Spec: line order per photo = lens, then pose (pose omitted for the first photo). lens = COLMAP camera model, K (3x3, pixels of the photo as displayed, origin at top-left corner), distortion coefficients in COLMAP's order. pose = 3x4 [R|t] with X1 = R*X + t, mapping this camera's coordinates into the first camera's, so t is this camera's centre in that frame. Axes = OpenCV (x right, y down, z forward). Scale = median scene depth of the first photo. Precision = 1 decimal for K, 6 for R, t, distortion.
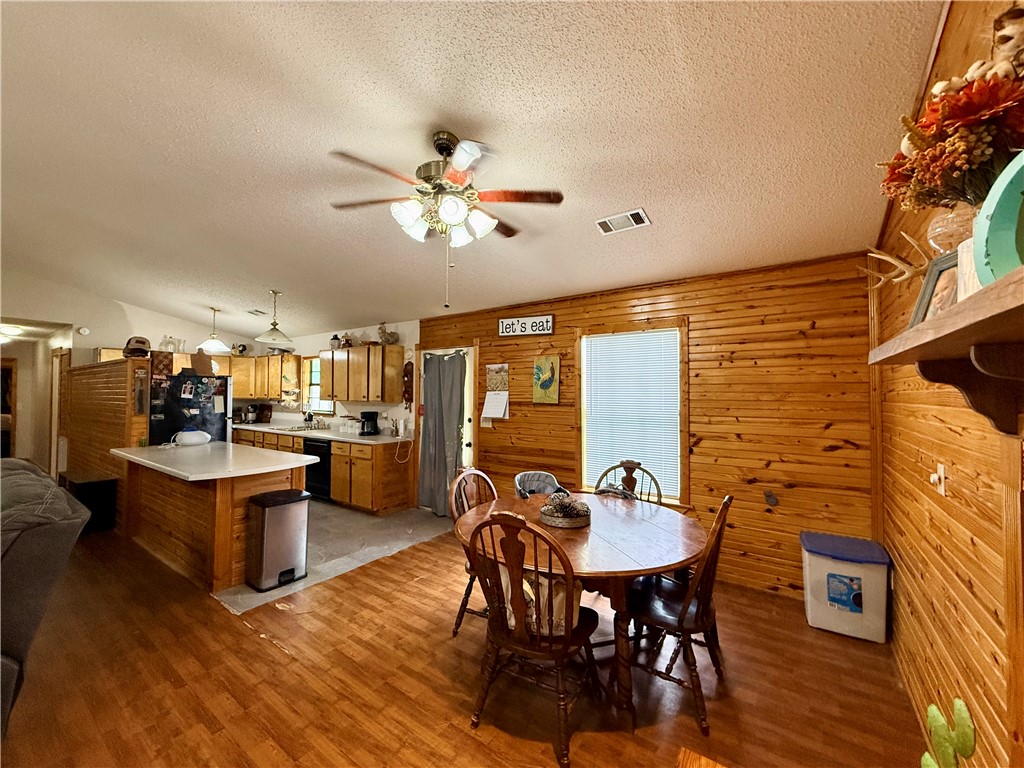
lens RADIAL K [[407.6, 0, 510.7], [0, 407.6, 384.9], [0, 0, 1]] dist [-0.001446, 0.000453]
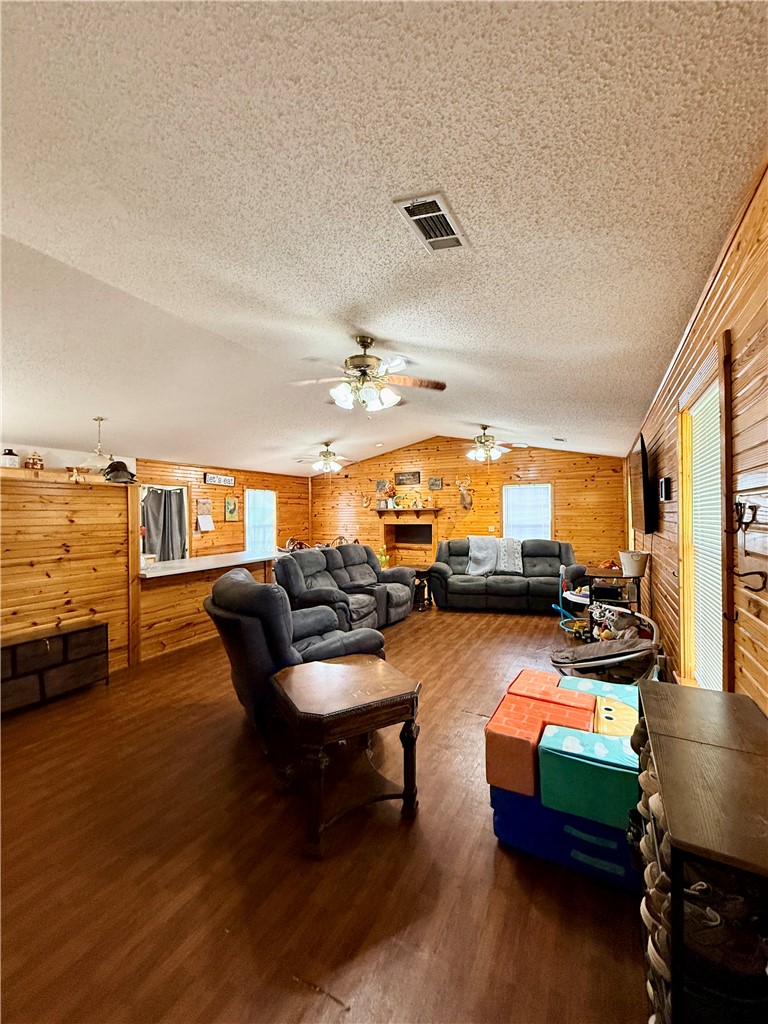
lens RADIAL K [[407.6, 0, 383.4], [0, 407.6, 511.5], [0, 0, 1]] dist [-0.001446, 0.000453]
pose [[-0.123191, -0.000251, 0.992383, -2.123815], [-0.014739, 0.999890, -0.001577, -0.009105], [-0.992273, -0.014821, -0.123182, 0.545803]]
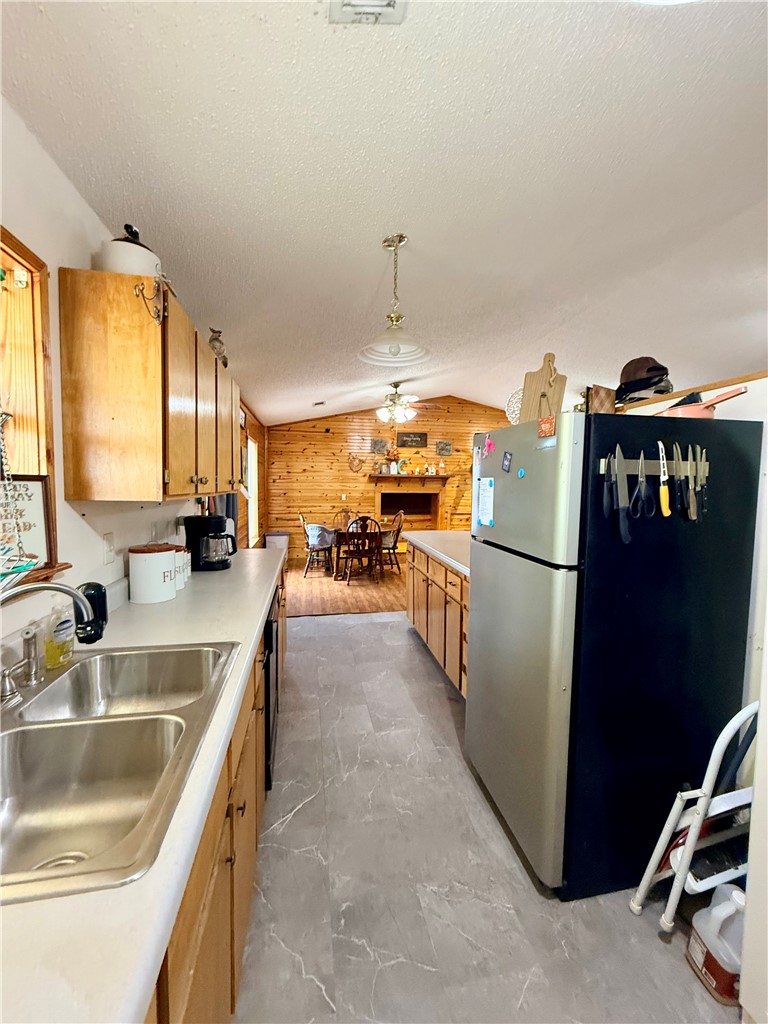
lens RADIAL K [[407.6, 0, 383.9], [0, 407.6, 510.8], [0, 0, 1]] dist [-0.001446, 0.000453]
pose [[-0.715630, -0.057973, 0.696069, -1.132222], [-0.029786, 0.998176, 0.052511, 0.044969], [-0.697844, 0.016845, -0.716052, 1.692279]]
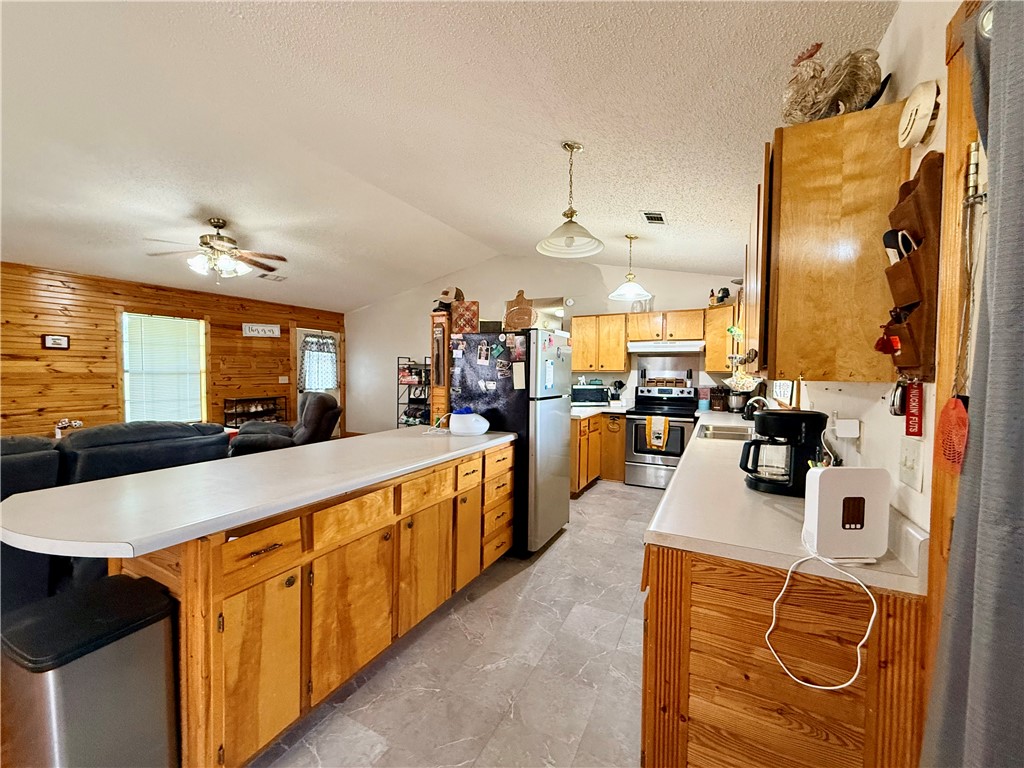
lens RADIAL K [[407.6, 0, 510.9], [0, 407.6, 385.1], [0, 0, 1]] dist [-0.001446, 0.000453]
pose [[0.135810, 0.031557, -0.990232, -0.126680], [0.014820, 0.999316, 0.033879, 0.049803], [0.990624, -0.019276, 0.135250, 1.097698]]
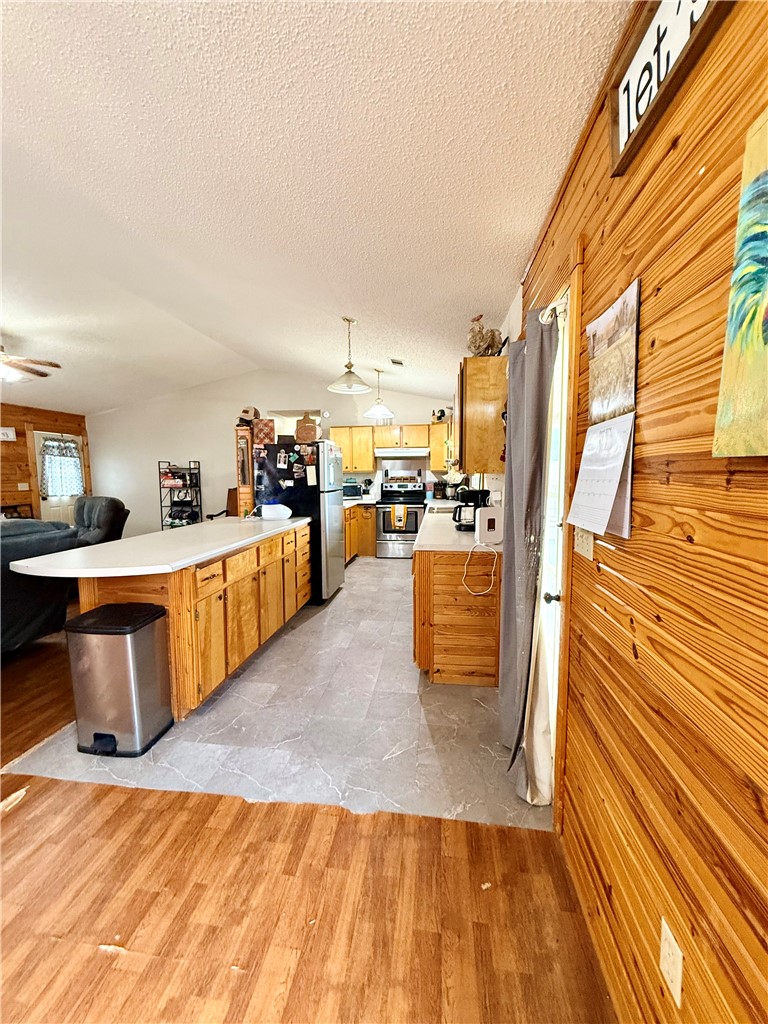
lens RADIAL K [[407.6, 0, 384.8], [0, 407.6, 510.3], [0, 0, 1]] dist [-0.001446, 0.000453]
pose [[0.462905, 0.073923, -0.883320, 0.146103], [0.031141, 0.994545, 0.099551, 0.048398], [0.885861, -0.073590, 0.458077, 0.896527]]
